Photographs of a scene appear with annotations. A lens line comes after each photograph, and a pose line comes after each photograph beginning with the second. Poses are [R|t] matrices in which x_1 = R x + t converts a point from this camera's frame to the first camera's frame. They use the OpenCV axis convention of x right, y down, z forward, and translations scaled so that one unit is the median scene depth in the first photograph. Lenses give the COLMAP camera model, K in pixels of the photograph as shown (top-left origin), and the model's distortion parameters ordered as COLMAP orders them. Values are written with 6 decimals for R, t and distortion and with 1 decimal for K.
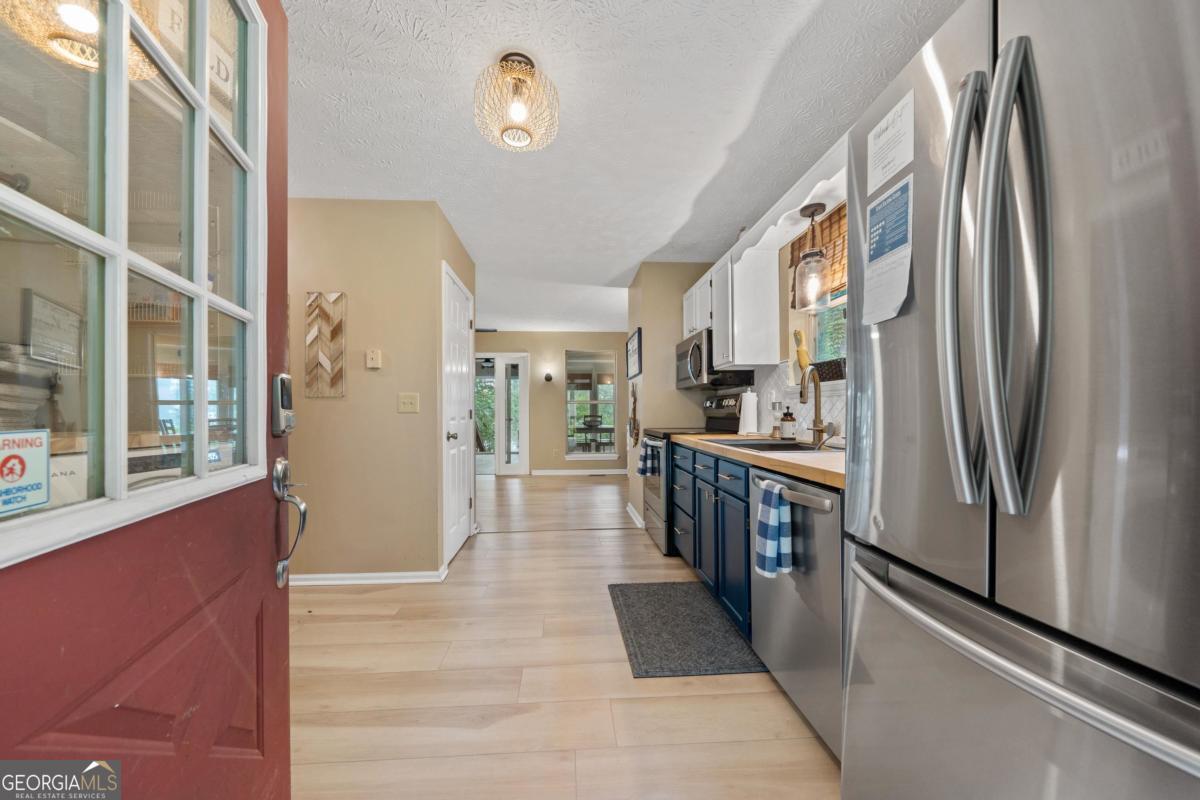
lens RADIAL K [[418.1, 0, 585.2], [0, 418.1, 406.9], [0, 0, 1]] dist [-0.008038, 0.000883]
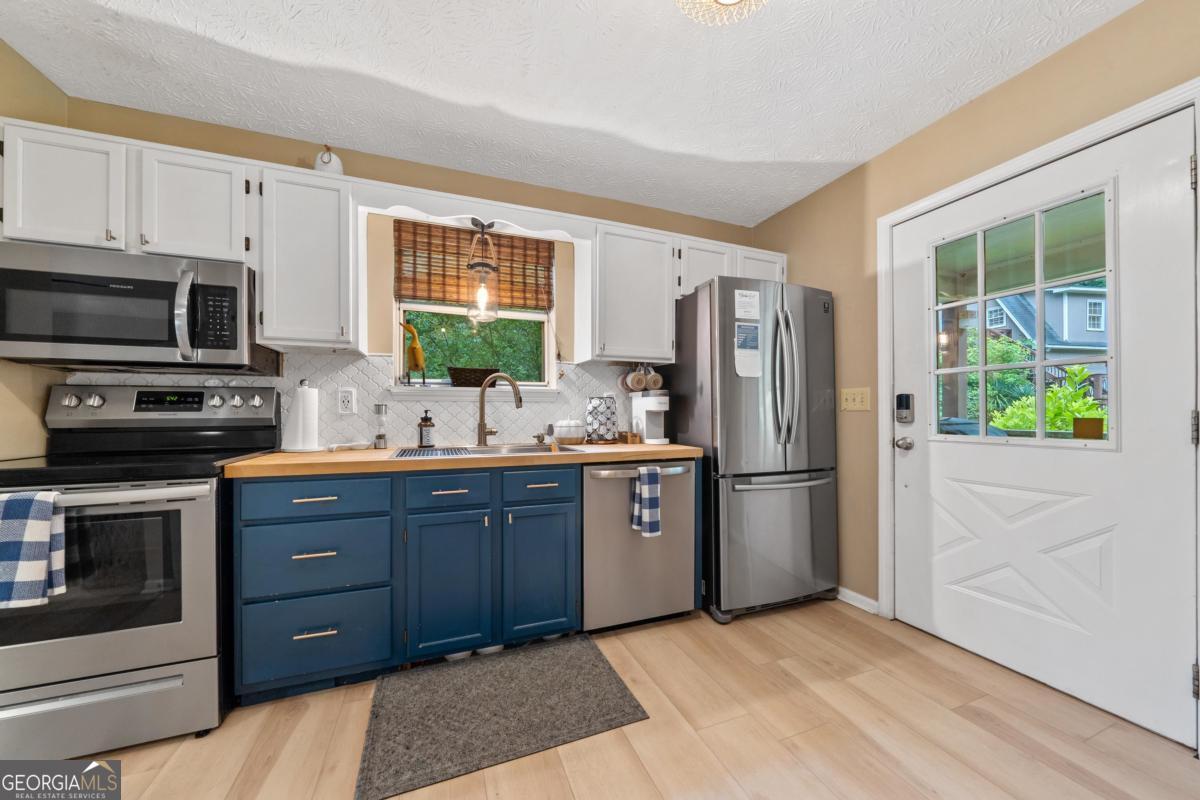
lens RADIAL K [[418.1, 0, 590.8], [0, 418.1, 411.5], [0, 0, 1]] dist [-0.008038, 0.000883]
pose [[-0.308382, 0.013162, 0.951172, -0.421920], [-0.005740, 0.999860, -0.015697, 0.012134], [-0.951245, -0.010300, -0.308263, 0.854831]]
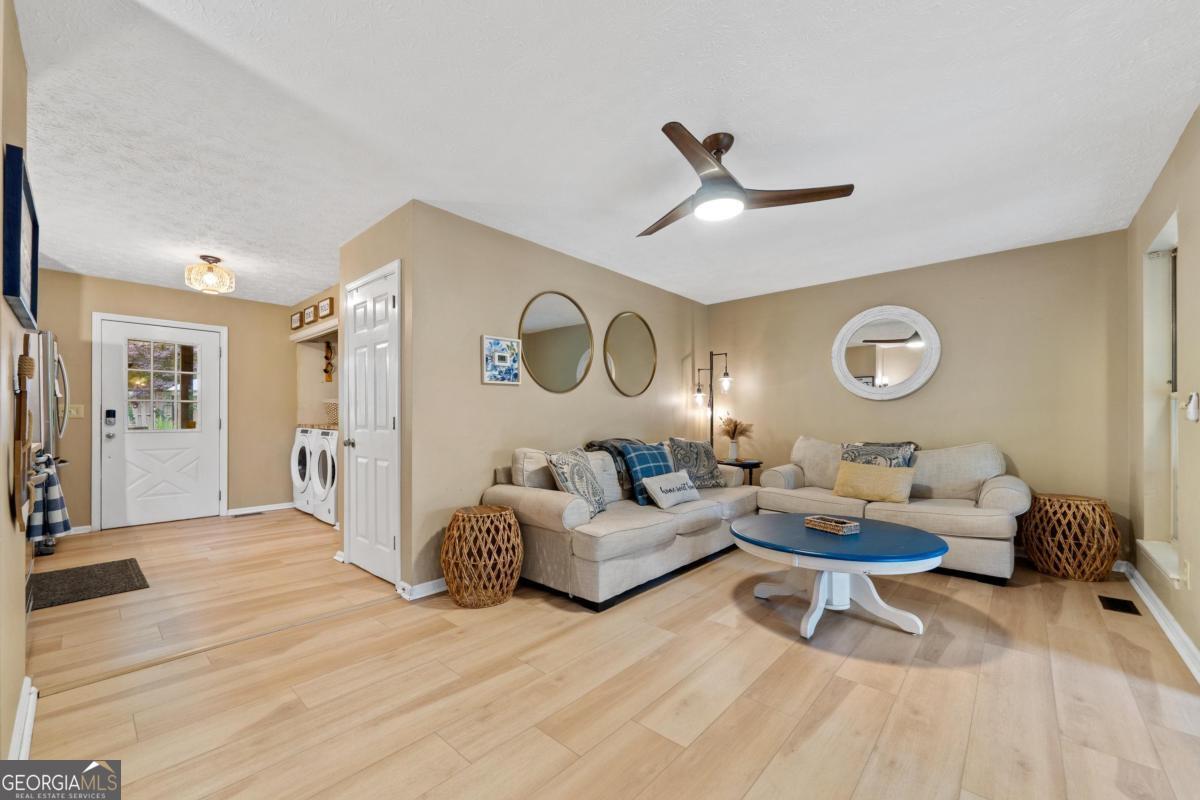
lens RADIAL K [[451.2, 0, 572.3], [0, 451.2, 420.3], [0, 0, 1]] dist [-0.009820, 0.000146]
pose [[-0.723468, 0.008343, -0.690307, 0.037995], [0.012818, 0.999917, -0.001349, 0.024879], [0.690239, -0.009825, -0.723515, 2.367616]]
